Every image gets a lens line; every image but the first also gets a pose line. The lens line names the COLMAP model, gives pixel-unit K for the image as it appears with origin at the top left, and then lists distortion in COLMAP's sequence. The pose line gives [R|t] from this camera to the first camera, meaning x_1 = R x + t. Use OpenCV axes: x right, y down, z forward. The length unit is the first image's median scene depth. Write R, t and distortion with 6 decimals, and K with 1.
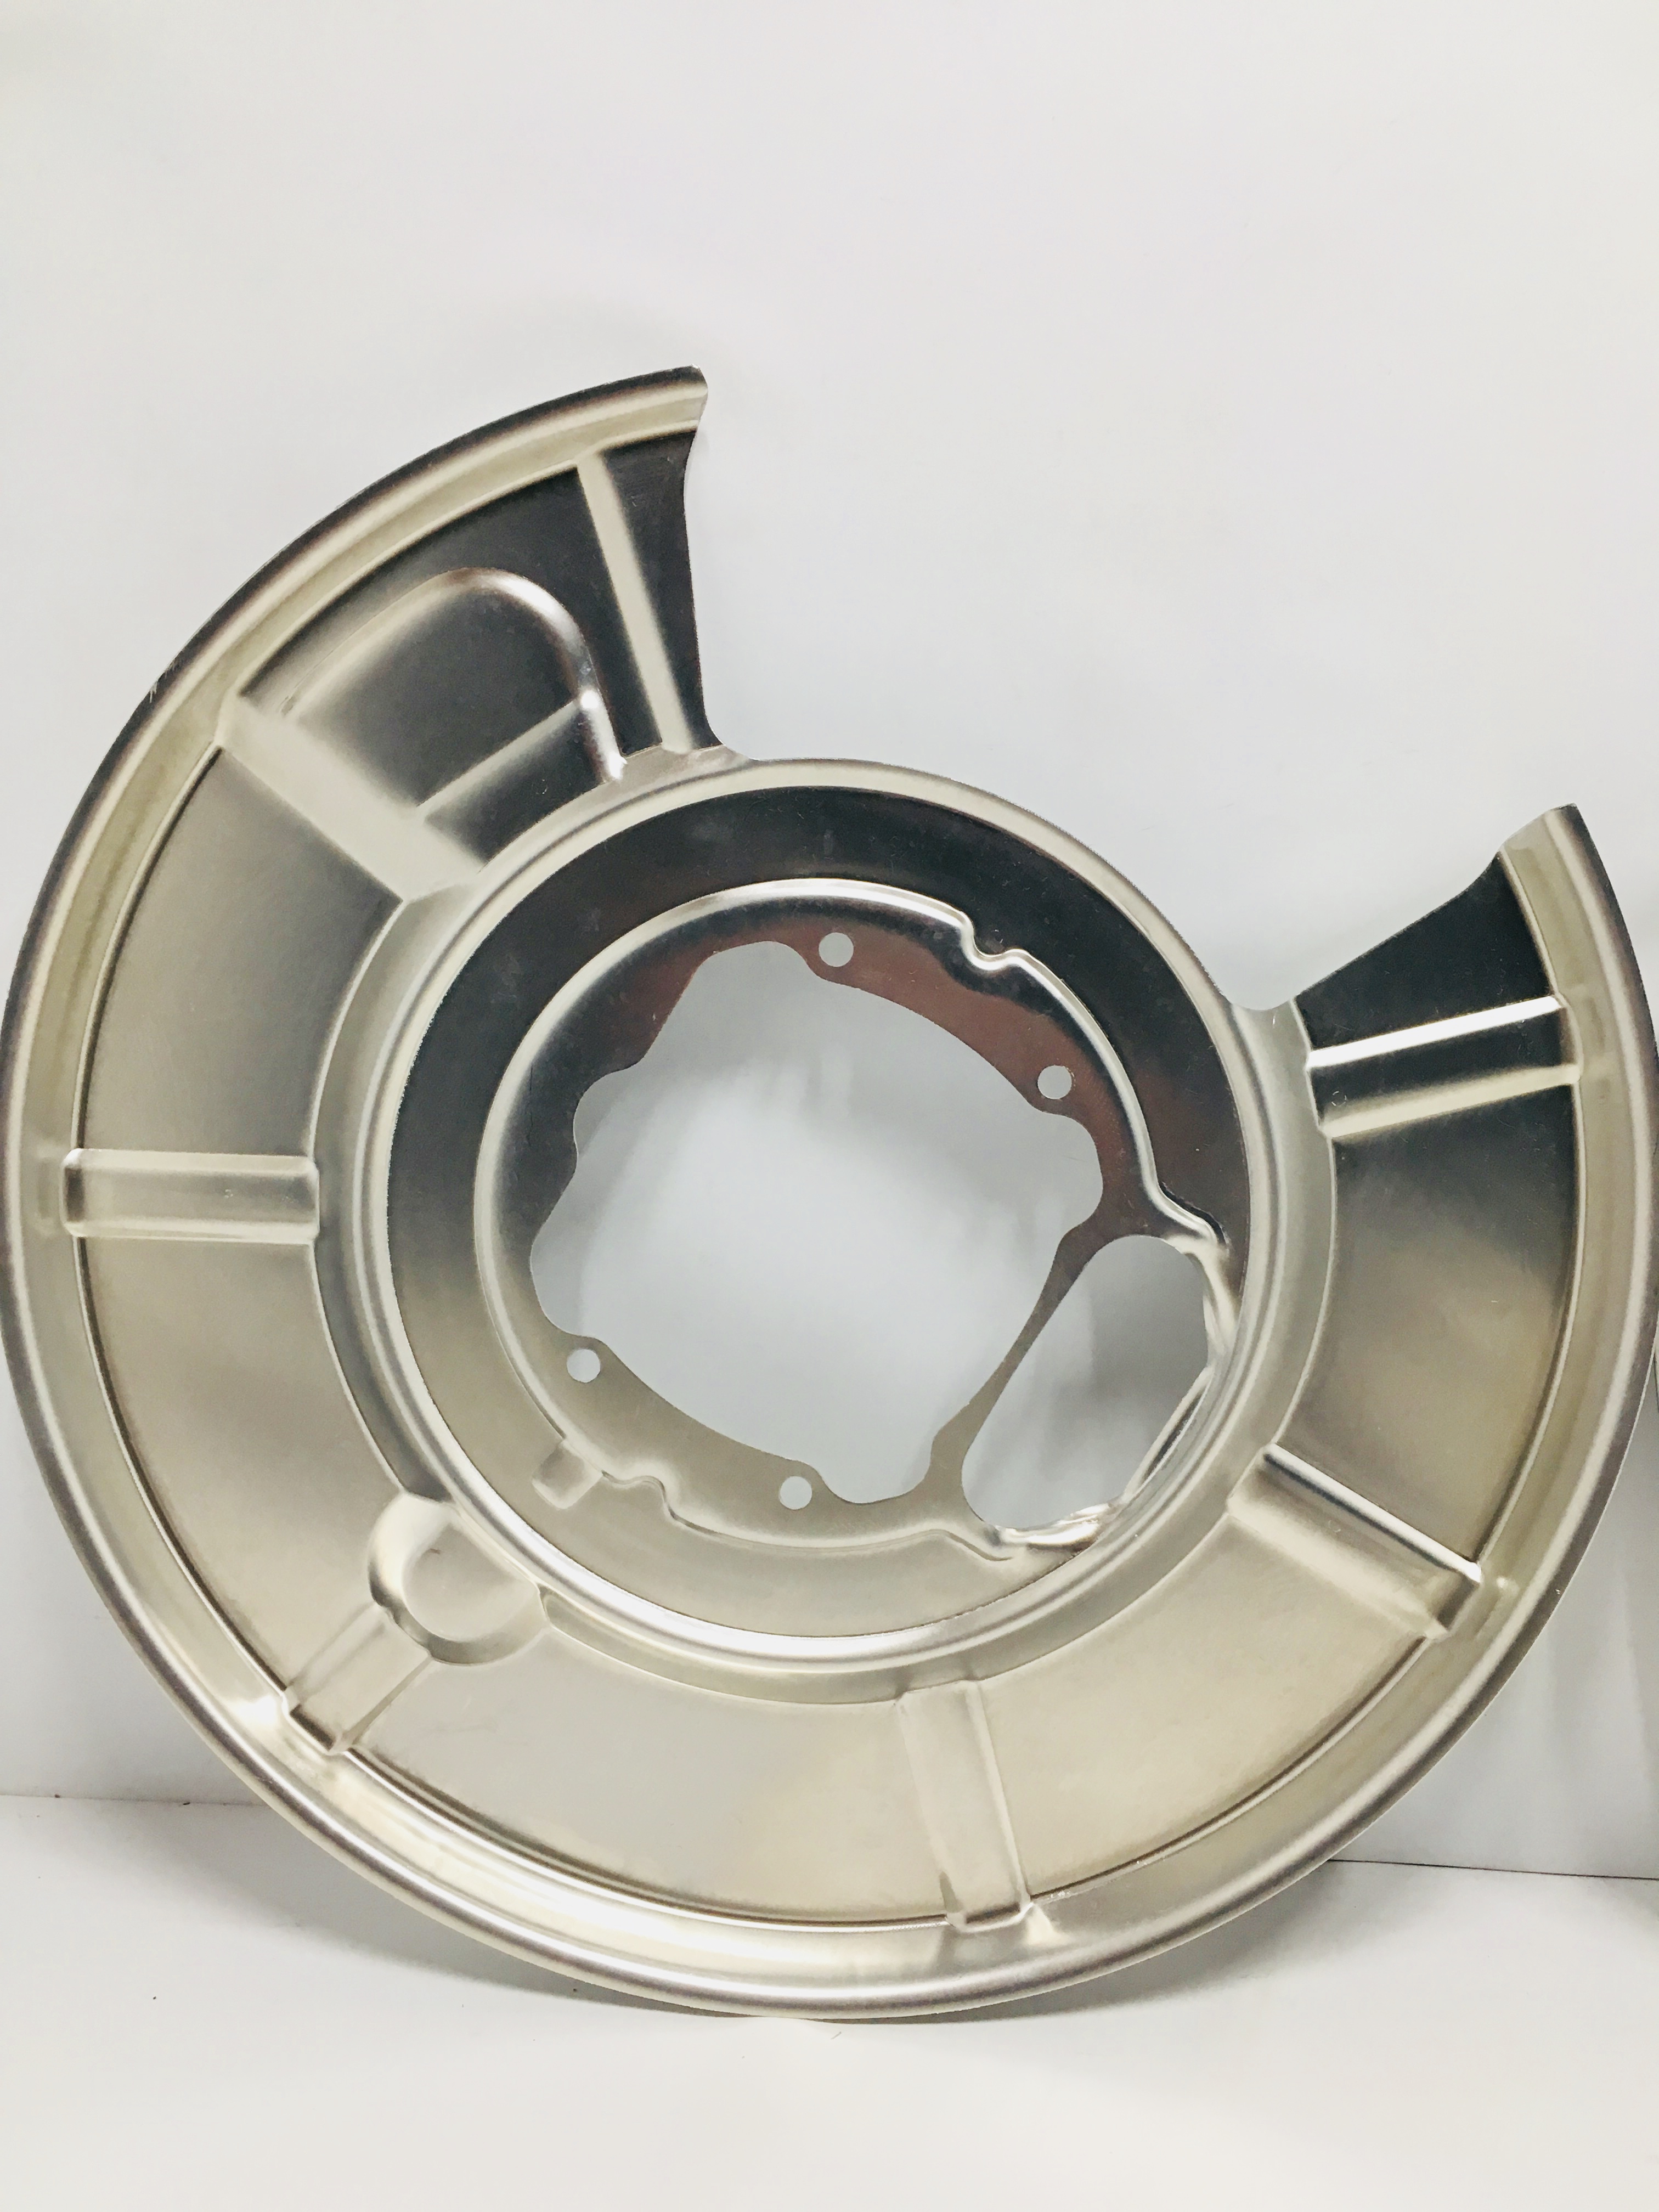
lens RADIAL K [[2051.0, 0, 828.6], [0, 2051.0, 1070.7], [0, 0, 1]] dist [0.086886, -0.001837]
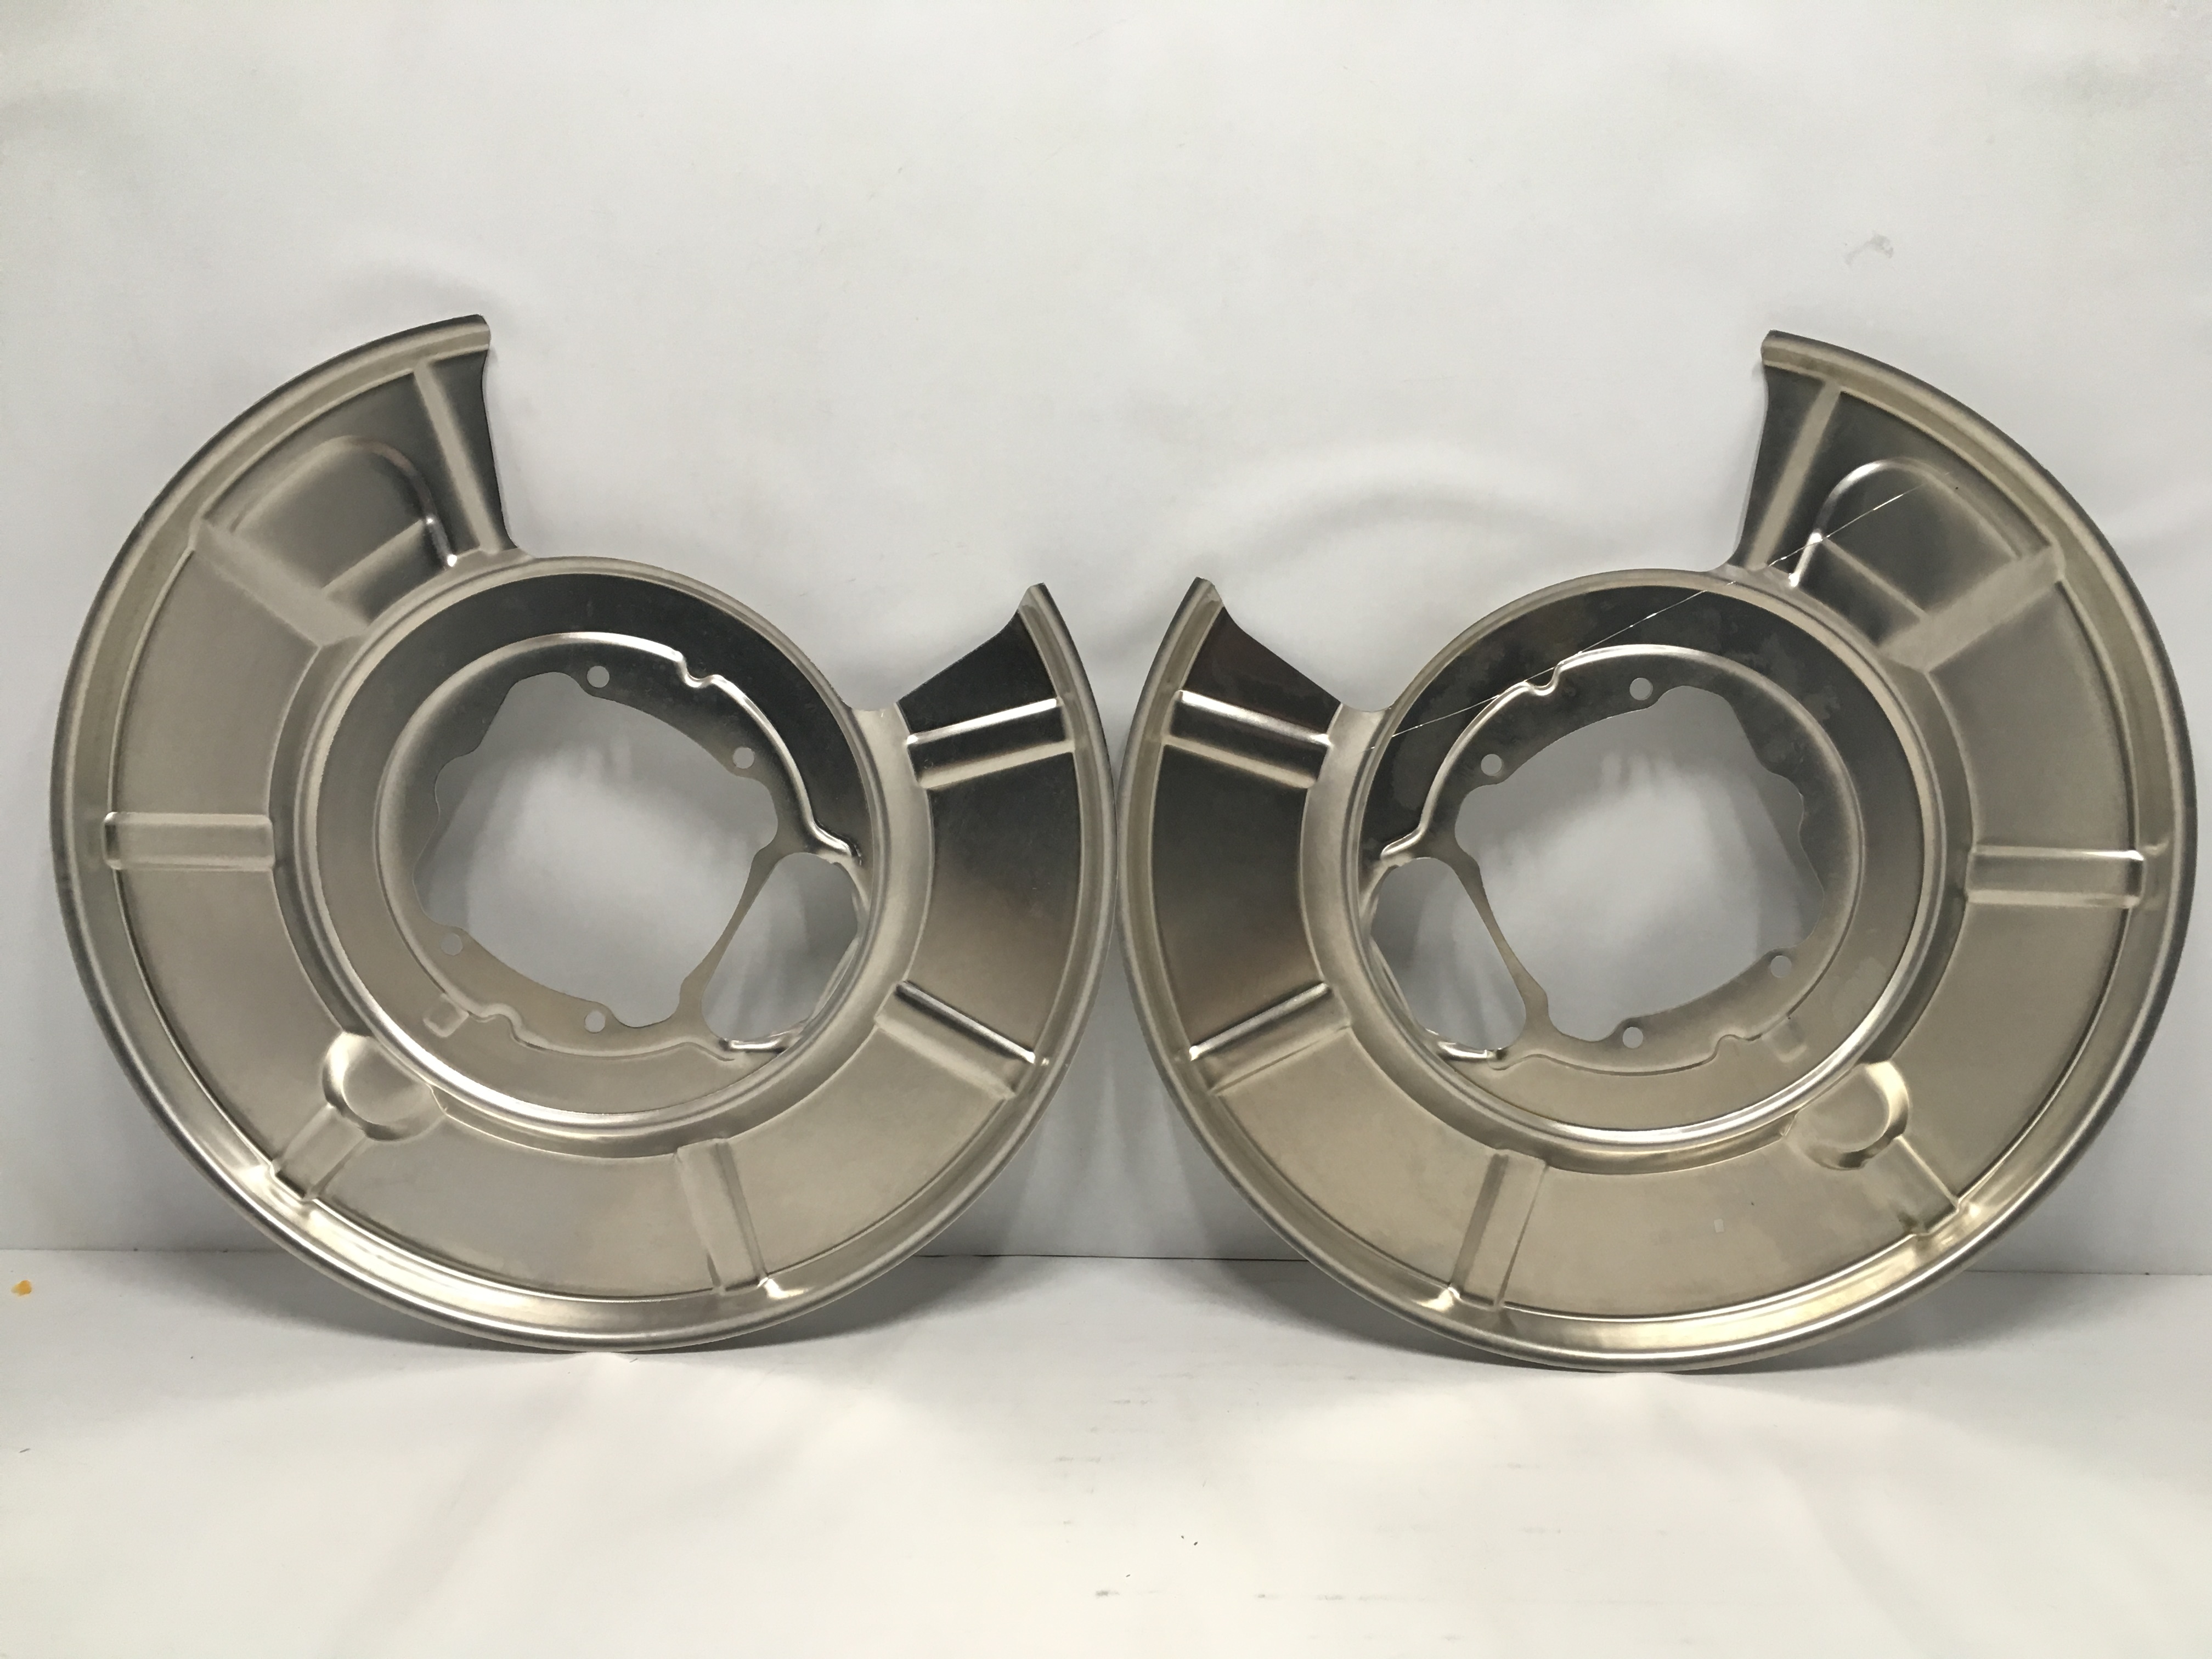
lens RADIAL K [[1944.9, 0, 1102.9], [0, 1944.9, 794.7], [0, 0, 1]] dist [0.067875, -0.013626]
pose [[0.998672, -0.020789, 0.047143, 0.303528], [0.018915, 0.999026, 0.039866, -0.019495], [-0.047926, -0.038921, 0.998092, -0.496964]]
